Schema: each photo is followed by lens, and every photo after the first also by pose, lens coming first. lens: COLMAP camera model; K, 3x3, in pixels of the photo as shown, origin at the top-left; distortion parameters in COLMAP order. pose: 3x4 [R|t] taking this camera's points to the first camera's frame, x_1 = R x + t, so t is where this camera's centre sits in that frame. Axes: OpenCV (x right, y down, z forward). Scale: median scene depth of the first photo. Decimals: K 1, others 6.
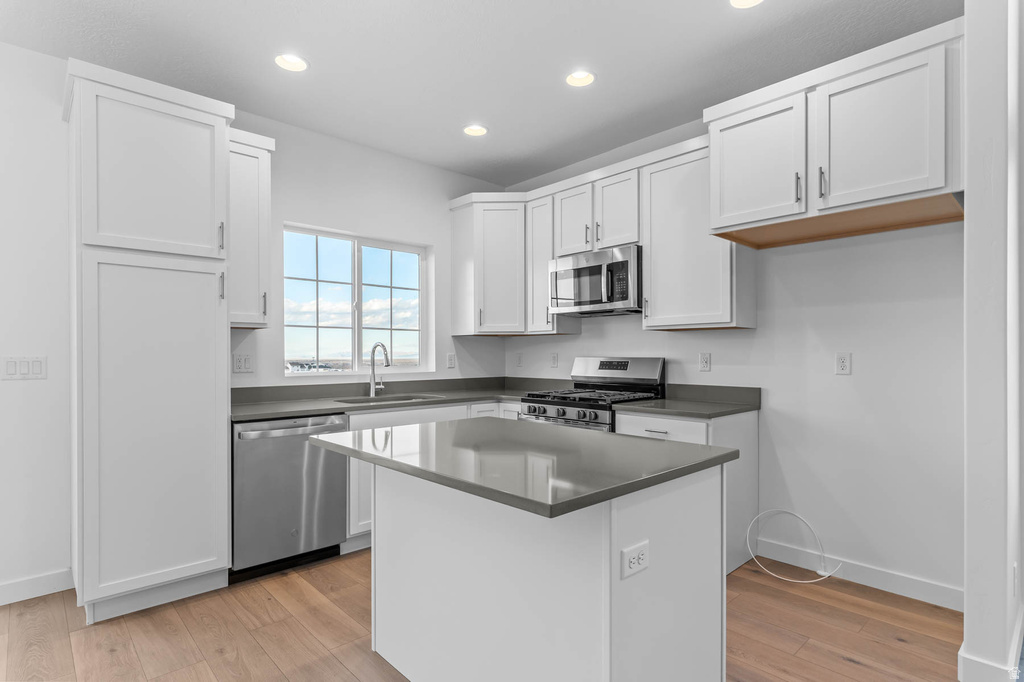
lens RADIAL K [[524.4, 0, 517.7], [0, 524.4, 355.4], [0, 0, 1]] dist [0.003028, 0.000256]
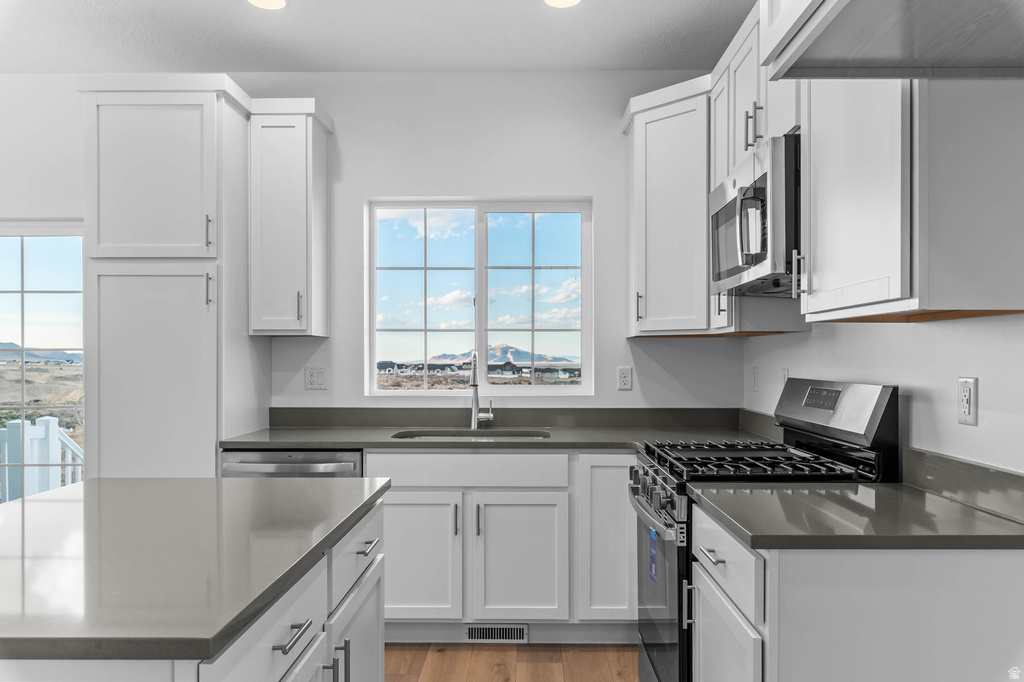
lens RADIAL K [[723.4, 0, 517.1], [0, 723.4, 361.4], [0, 0, 1]] dist [-0.005147, 0.000593]
pose [[0.724883, 0.005527, -0.688850, 0.423454], [-0.003567, 0.999985, 0.004271, -0.015098], [0.688863, -0.000639, 0.724892, 0.342248]]
